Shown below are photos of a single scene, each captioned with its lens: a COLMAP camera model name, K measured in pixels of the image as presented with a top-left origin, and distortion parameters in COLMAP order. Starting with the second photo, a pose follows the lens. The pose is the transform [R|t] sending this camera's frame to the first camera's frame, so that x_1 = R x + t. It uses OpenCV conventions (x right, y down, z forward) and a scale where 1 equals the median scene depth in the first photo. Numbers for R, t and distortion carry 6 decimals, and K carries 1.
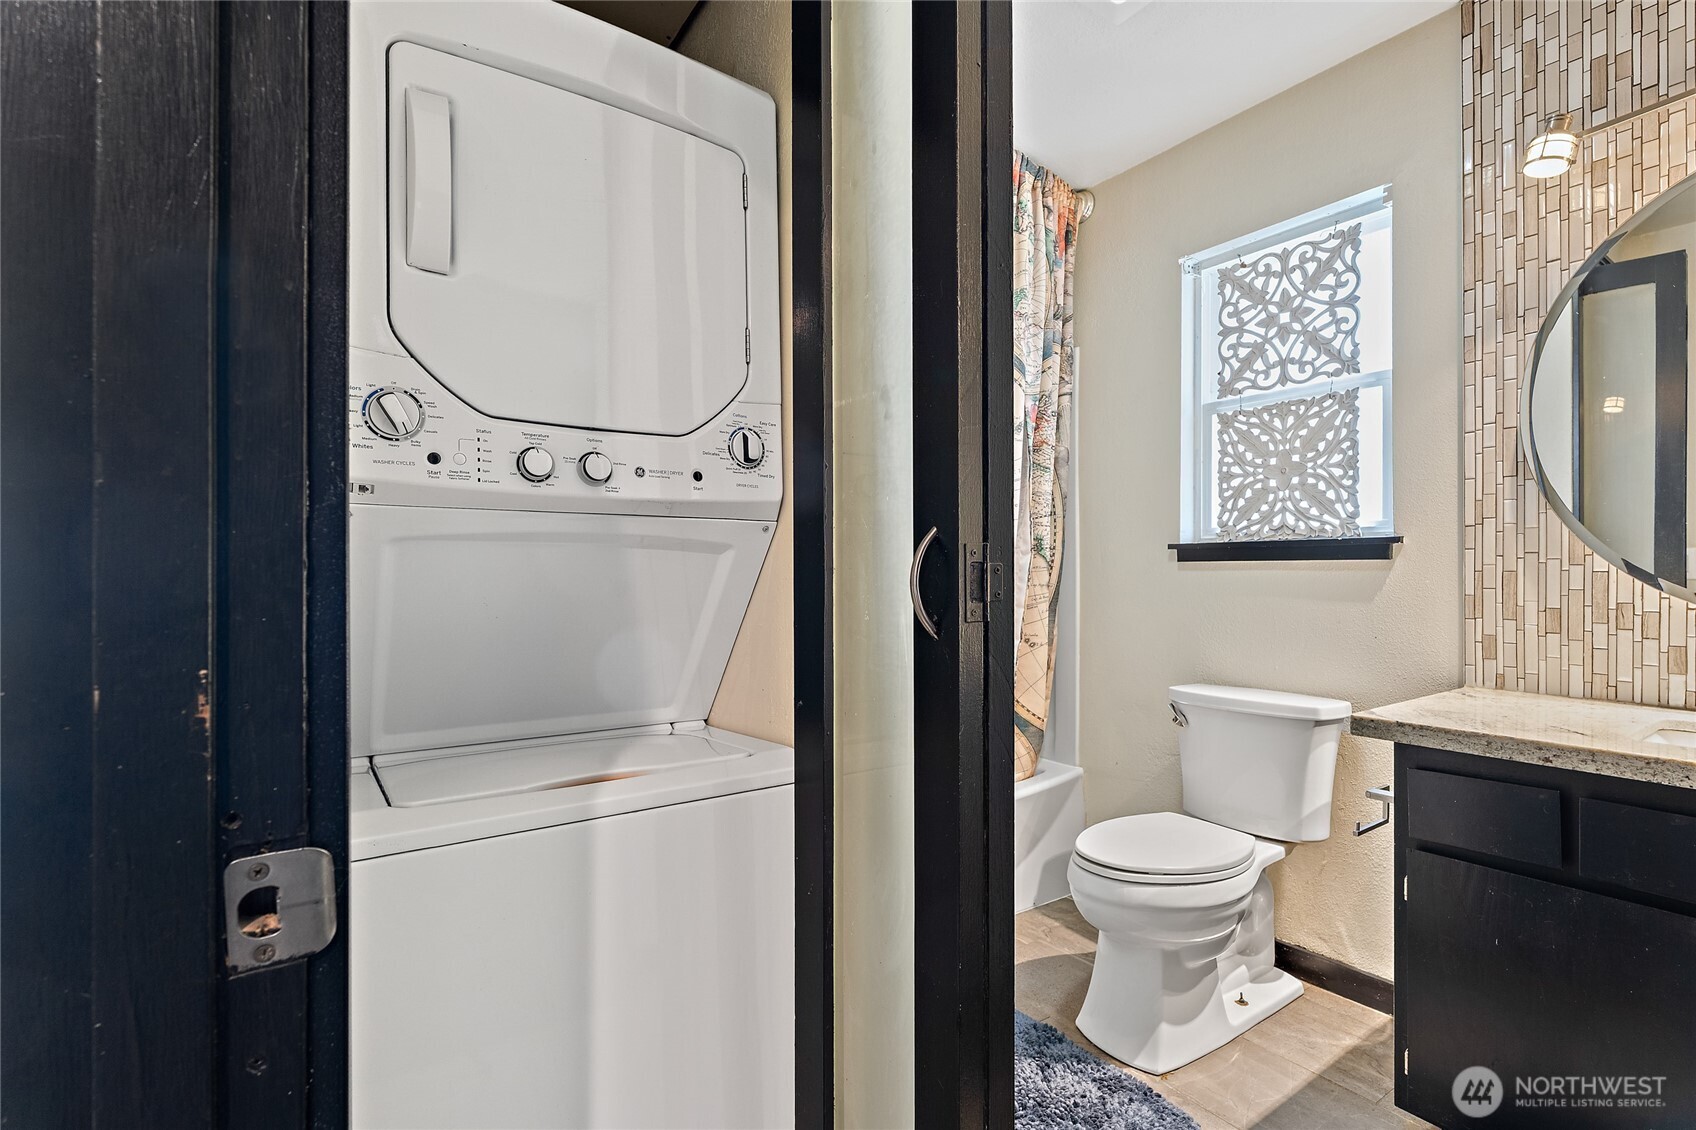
lens RADIAL K [[838.8, 0, 840.2], [0, 838.8, 567.4], [0, 0, 1]] dist [-0.004806, 0.000101]
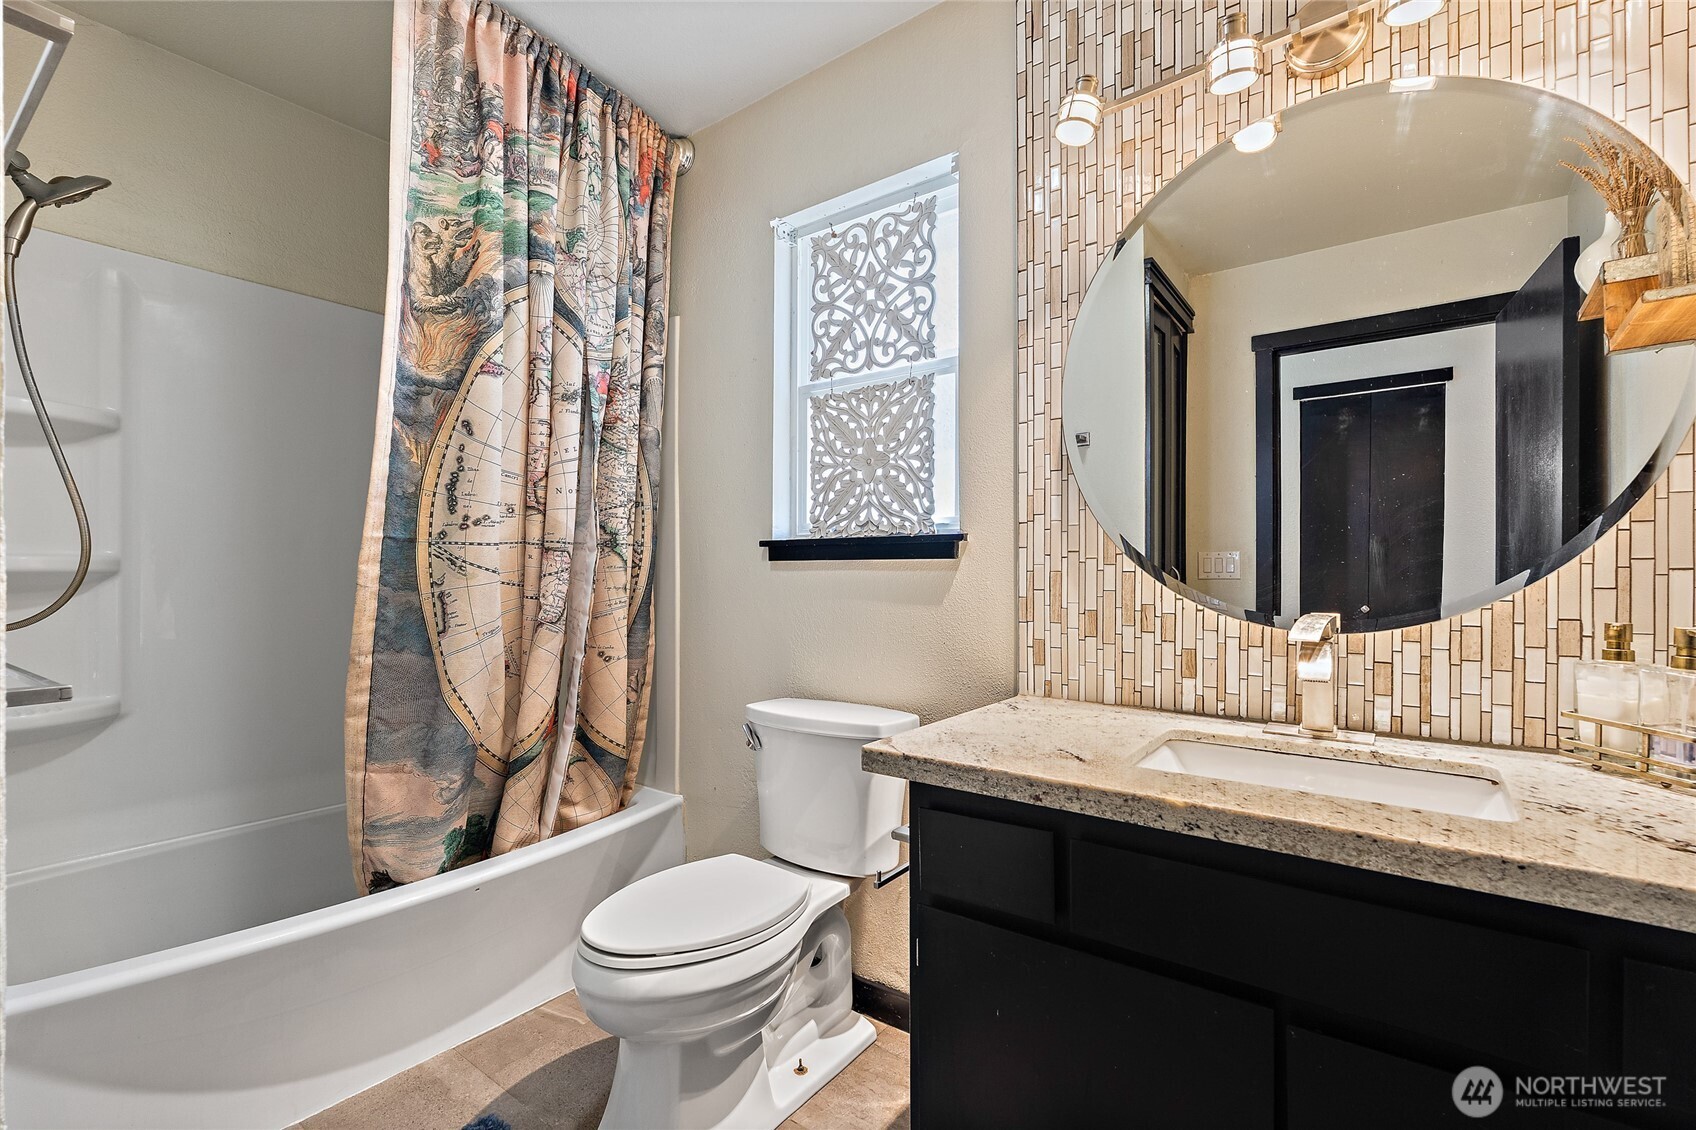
lens RADIAL K [[756.9, 0, 910.4], [0, 756.9, 567.4], [0, 0, 1]] dist [-0.005349, 0.000248]
pose [[0.941216, 0.000385, 0.337804, 0.310931], [-0.000586, 1.000000, 0.000494, -0.000313], [-0.337804, -0.000663, 0.941216, 0.219146]]
